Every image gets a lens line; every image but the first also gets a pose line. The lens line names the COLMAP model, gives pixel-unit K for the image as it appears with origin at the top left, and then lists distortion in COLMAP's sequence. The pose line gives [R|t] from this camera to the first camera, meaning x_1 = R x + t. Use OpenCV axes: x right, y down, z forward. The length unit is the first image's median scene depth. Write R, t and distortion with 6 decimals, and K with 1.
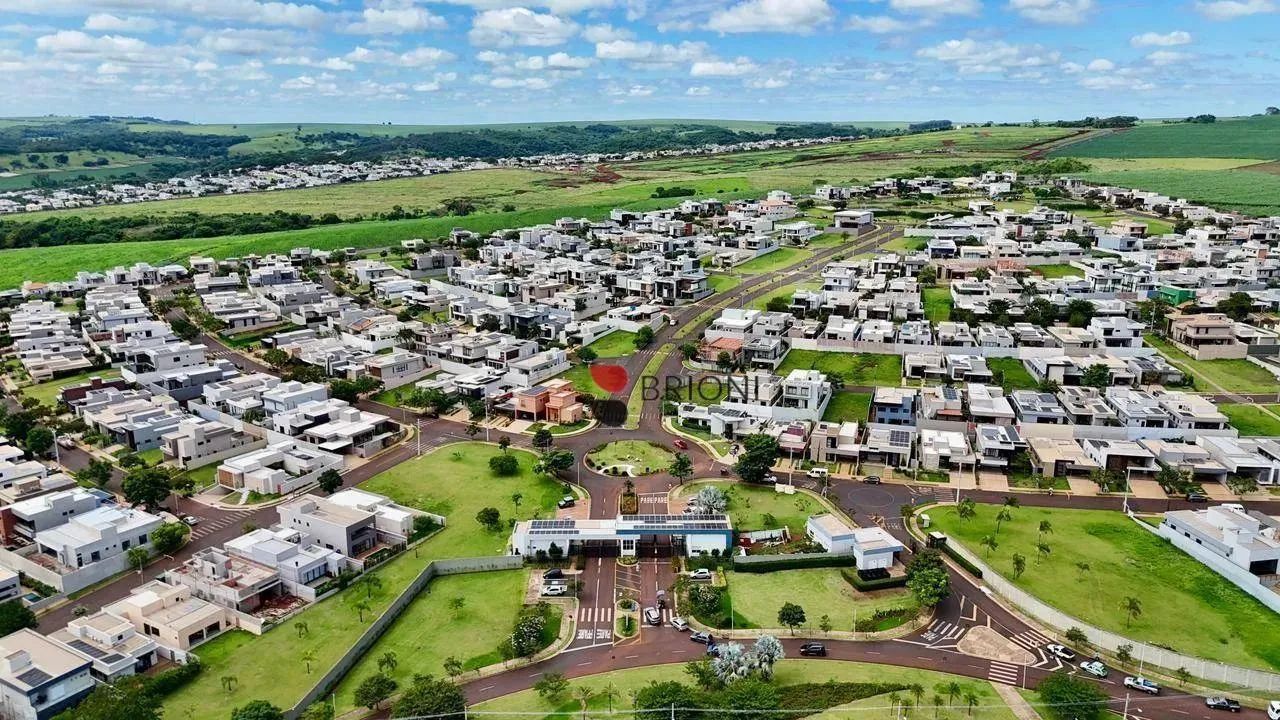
lens RADIAL K [[941.0, 0, 640.0], [0, 941.0, 360.0], [0, 0, 1]] dist [0.085639, -0.110378]
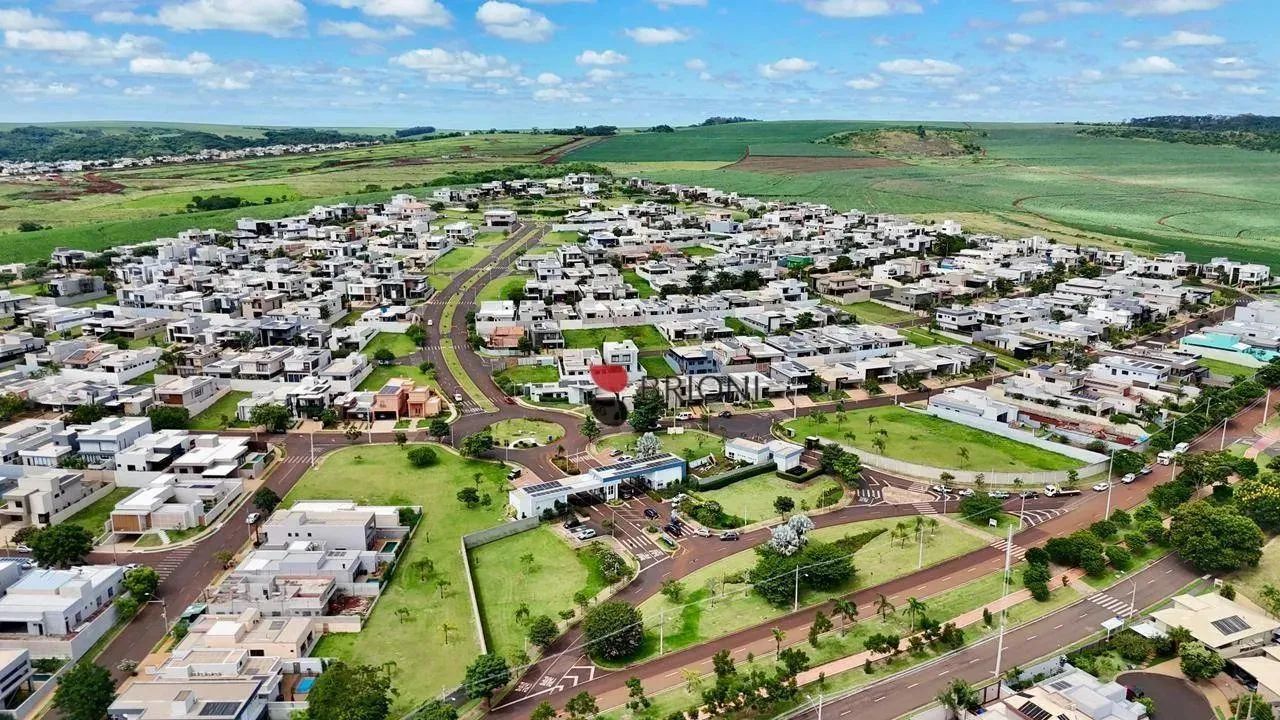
lens RADIAL K [[941.0, 0, 640.0], [0, 941.0, 360.0], [0, 0, 1]] dist [0.085639, -0.110378]
pose [[0.858013, -0.120078, 0.499394, -0.221171], [0.122869, 0.992044, 0.027433, 0.003150], [-0.498714, 0.037822, 0.865941, -0.015298]]
